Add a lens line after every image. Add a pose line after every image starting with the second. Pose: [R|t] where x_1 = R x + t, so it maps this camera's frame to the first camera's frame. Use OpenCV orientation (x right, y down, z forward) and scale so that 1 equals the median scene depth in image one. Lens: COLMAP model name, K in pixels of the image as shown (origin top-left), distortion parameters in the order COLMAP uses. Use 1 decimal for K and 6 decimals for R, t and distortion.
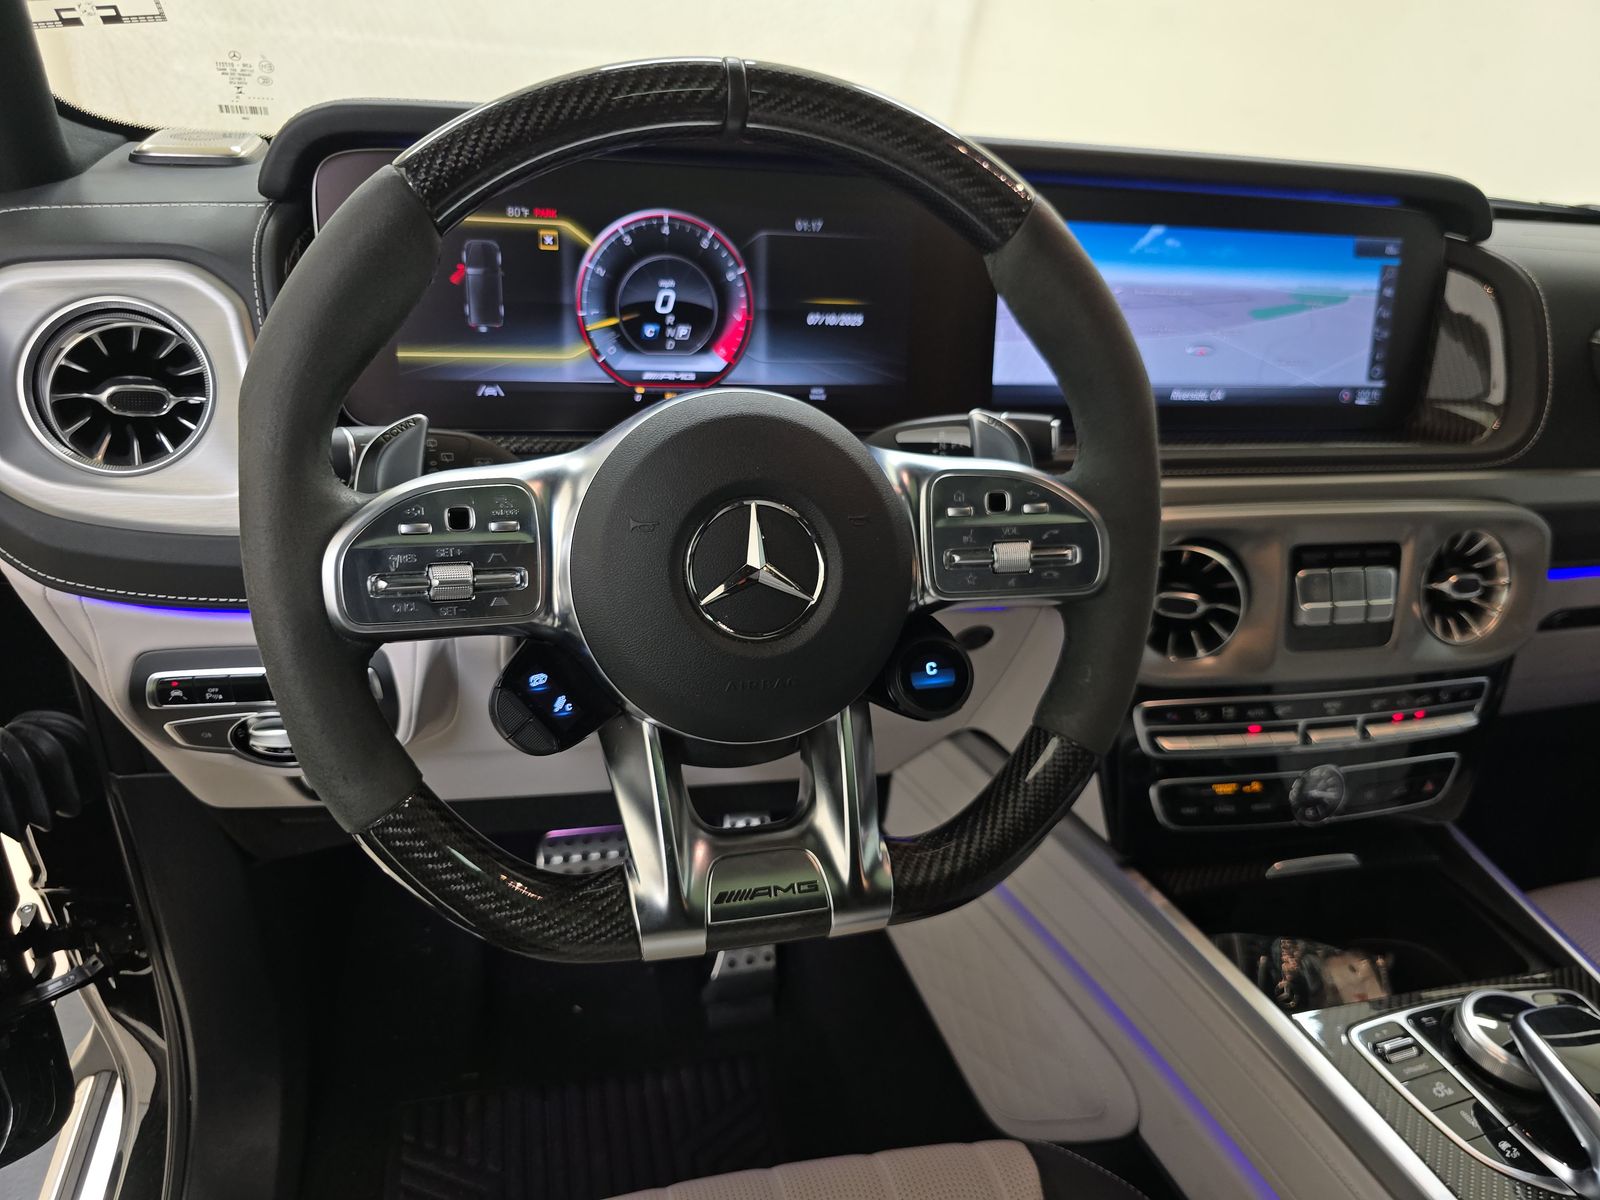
lens RADIAL K [[1085.9, 0, 802.6], [0, 1085.9, 601.1], [0, 0, 1]] dist [0.044240, -0.045570]
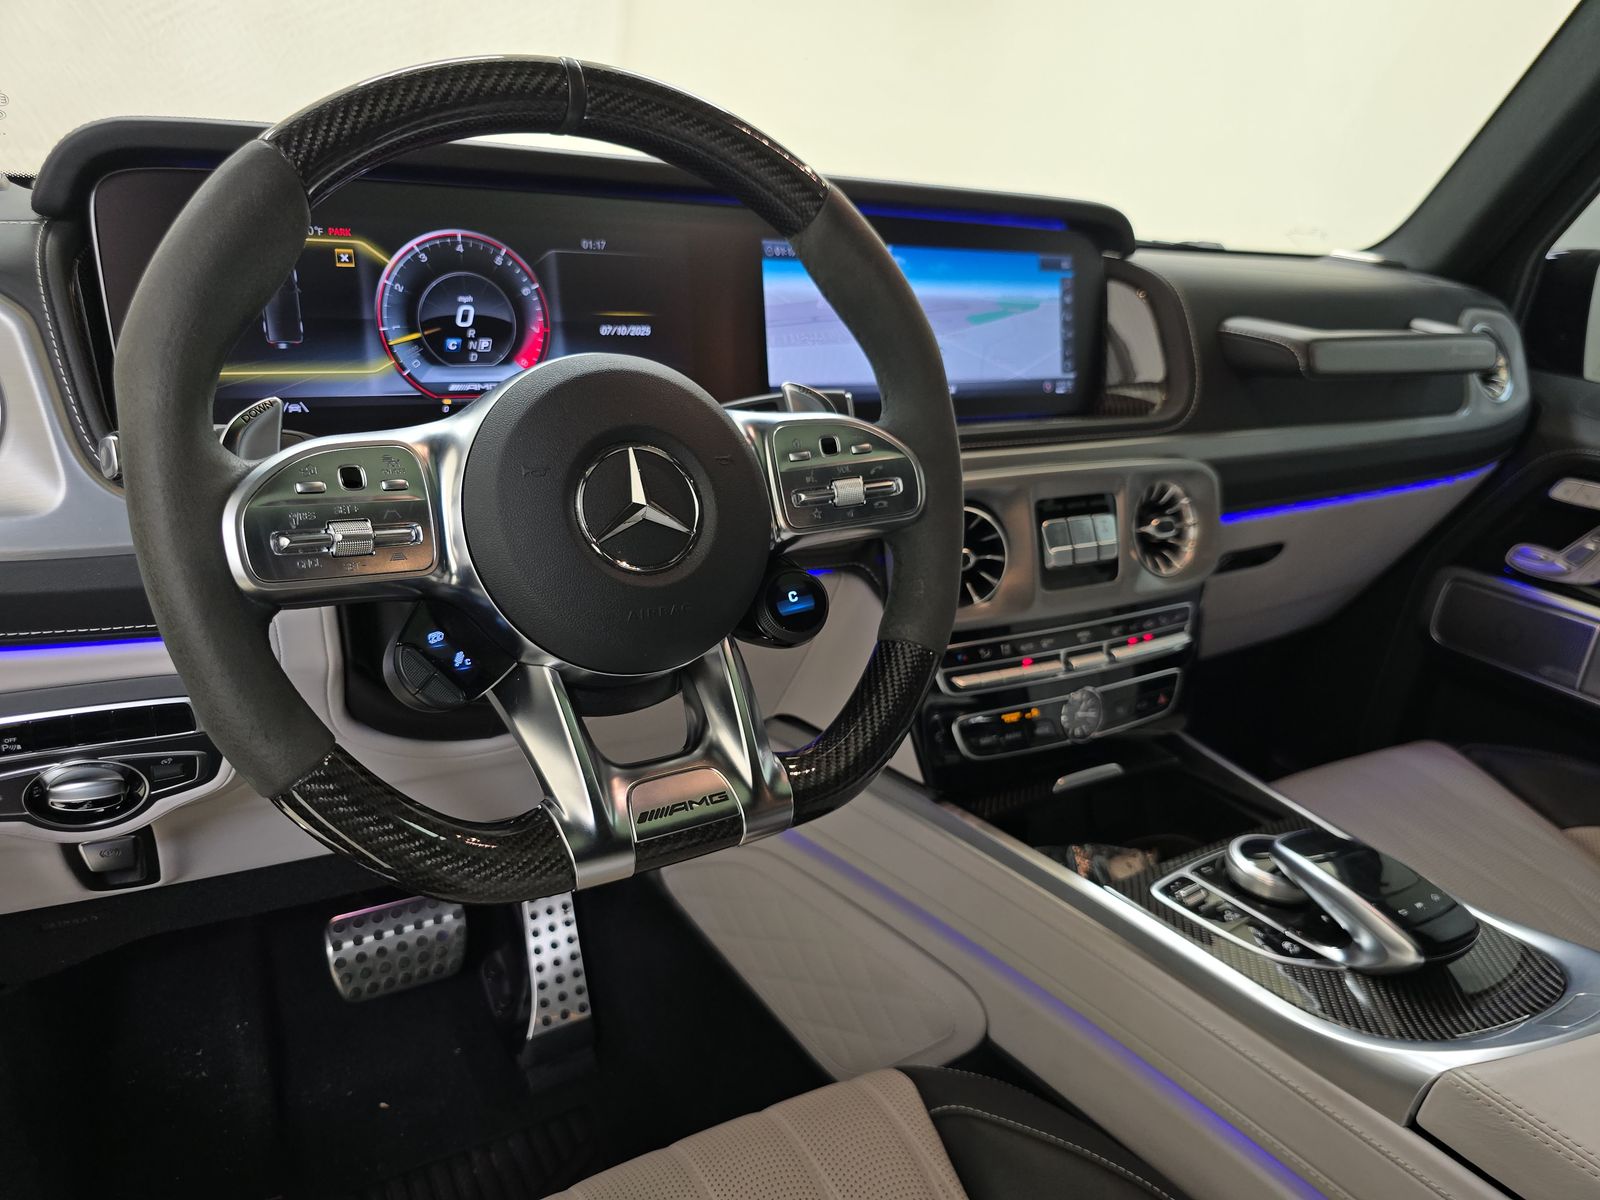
lens RADIAL K [[1079.6, 0, 797.0], [0, 1079.6, 592.5], [0, 0, 1]] dist [0.041516, -0.039355]
pose [[0.957789, -0.107735, 0.266522, -0.127051], [0.131419, 0.988663, -0.072633, 0.102650], [-0.255675, 0.104593, 0.961088, -0.048424]]
